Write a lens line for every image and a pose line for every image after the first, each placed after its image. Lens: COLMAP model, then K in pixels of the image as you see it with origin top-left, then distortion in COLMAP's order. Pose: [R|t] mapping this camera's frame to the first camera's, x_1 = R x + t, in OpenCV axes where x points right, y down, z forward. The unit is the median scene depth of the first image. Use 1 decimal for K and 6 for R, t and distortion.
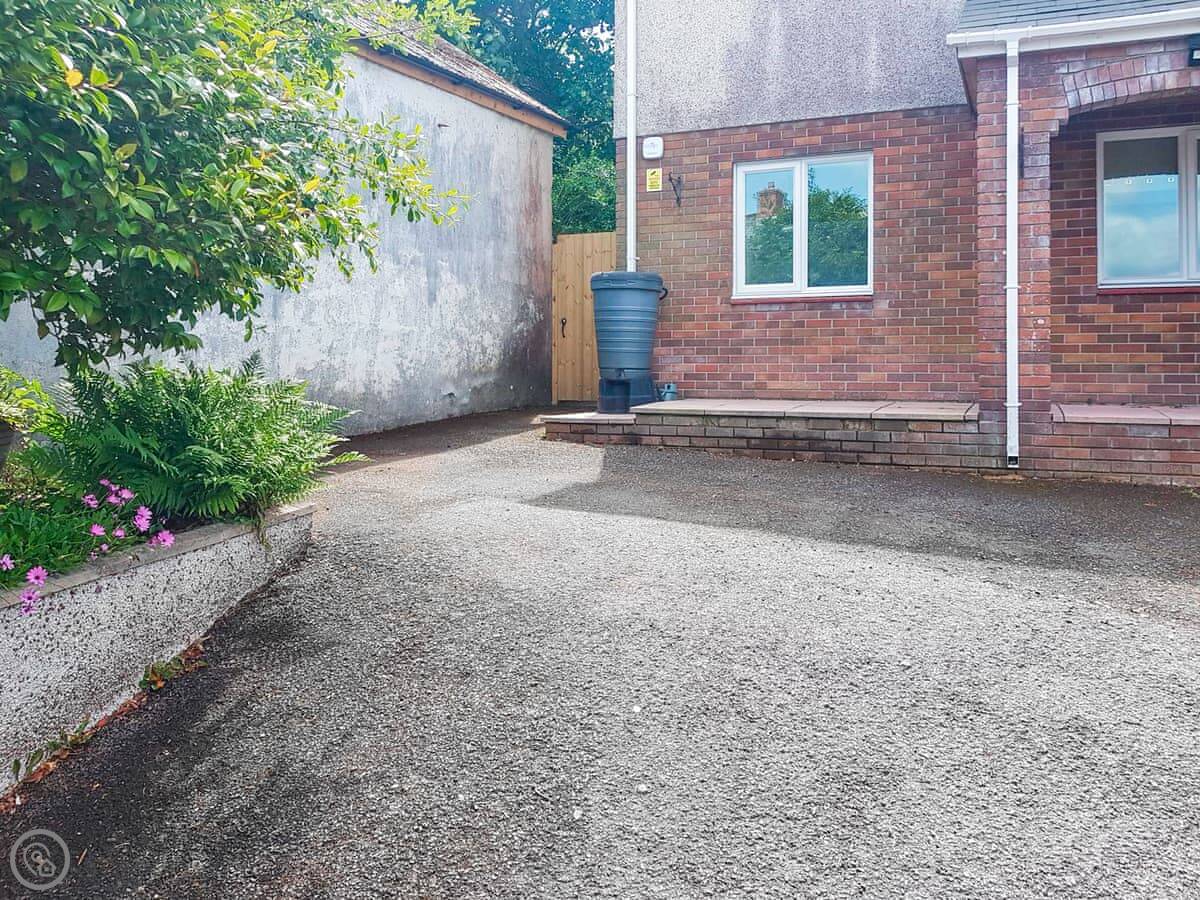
lens RADIAL K [[892.3, 0, 600.7], [0, 892.3, 379.3], [0, 0, 1]] dist [0.001950, -0.008681]
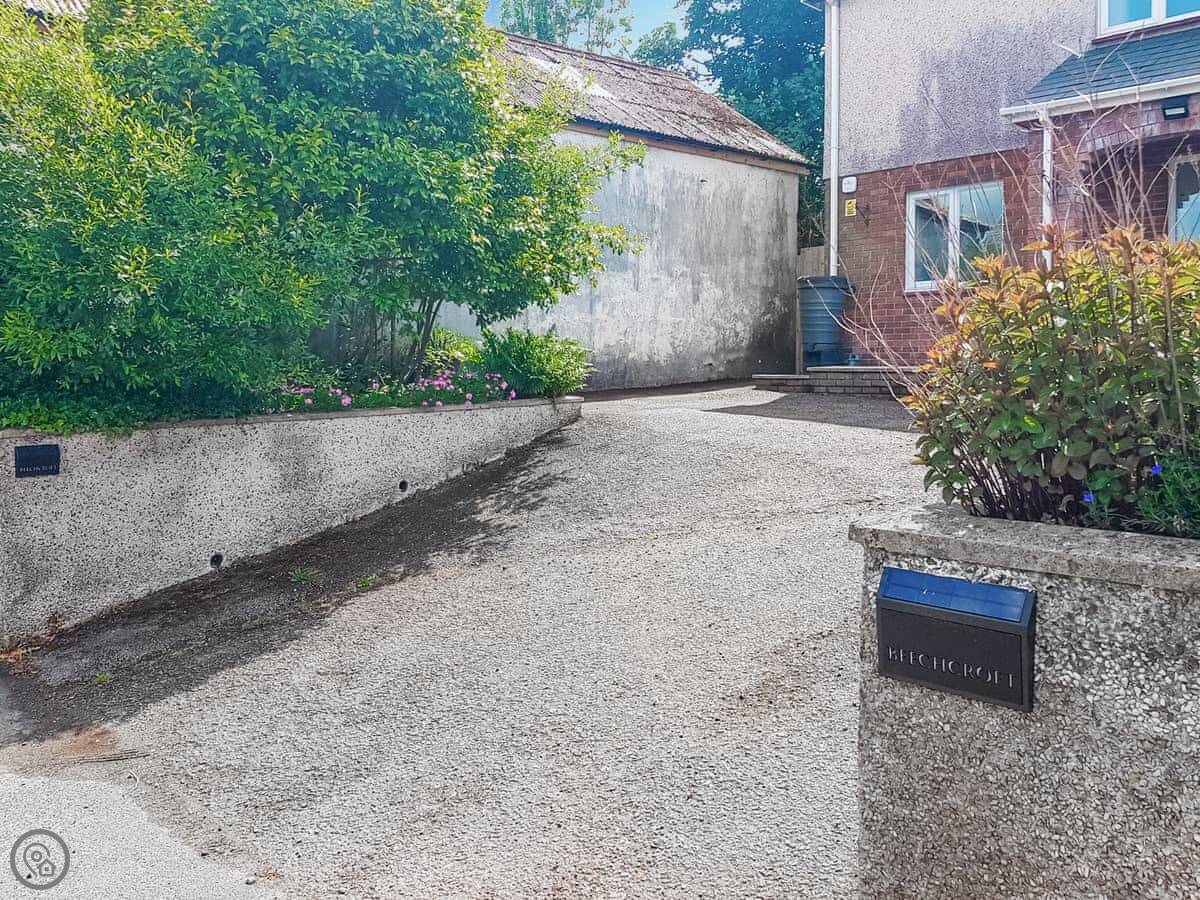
lens RADIAL K [[1027.7, 0, 600.0], [0, 1027.7, 450.0], [0, 0, 1]] dist [-0.072958, -0.004321]
pose [[0.908102, 0.027812, -0.417825, 0.385923], [-0.006080, 0.998563, 0.053254, 0.070706], [0.418705, -0.045819, 0.906965, -0.624066]]
